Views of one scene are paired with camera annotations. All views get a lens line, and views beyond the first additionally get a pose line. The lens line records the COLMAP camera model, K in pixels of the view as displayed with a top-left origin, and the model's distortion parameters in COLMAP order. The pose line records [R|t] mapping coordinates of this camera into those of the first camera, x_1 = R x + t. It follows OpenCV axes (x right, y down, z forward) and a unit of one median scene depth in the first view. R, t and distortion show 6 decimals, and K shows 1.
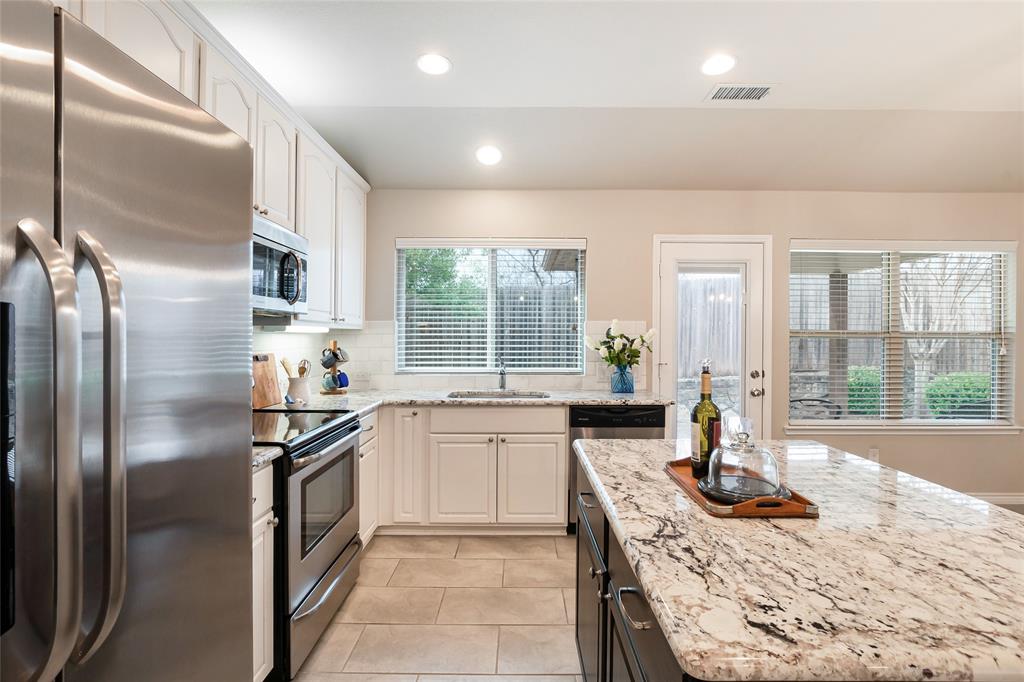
lens RADIAL K [[462.9, 0, 518.2], [0, 462.9, 340.1], [0, 0, 1]] dist [-0.010571, 0.000909]
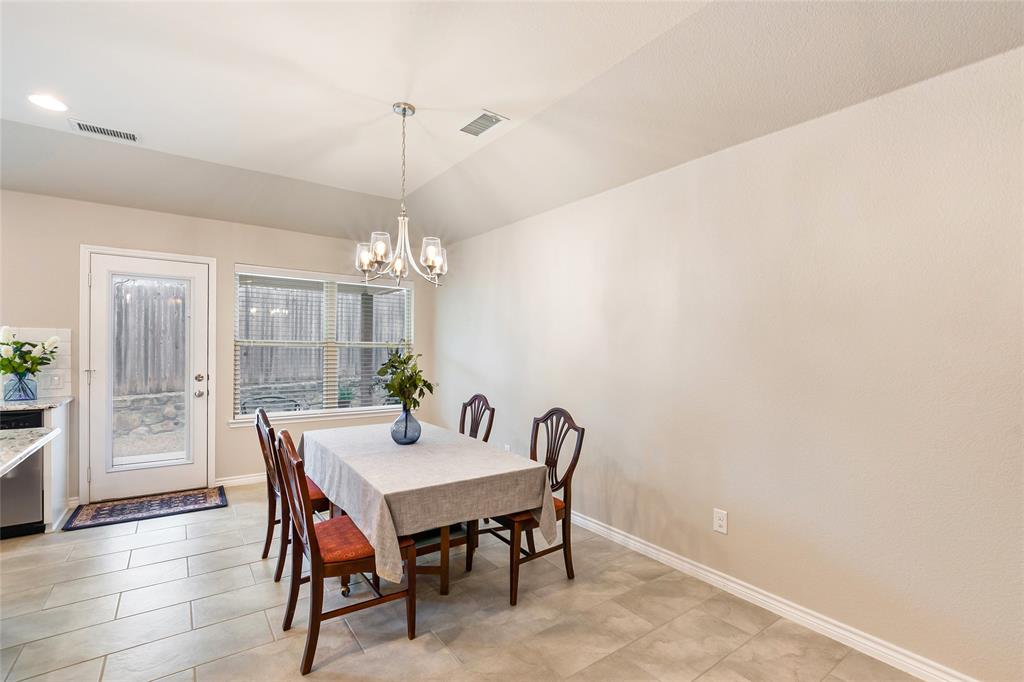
lens RADIAL K [[462.9, 0, 513.1], [0, 462.9, 353.4], [0, 0, 1]] dist [-0.010571, 0.000909]
pose [[0.806577, -0.000244, 0.591129, 0.497084], [-0.007037, 0.999925, 0.010014, -0.003986], [-0.591087, -0.012237, 0.806515, -0.417332]]
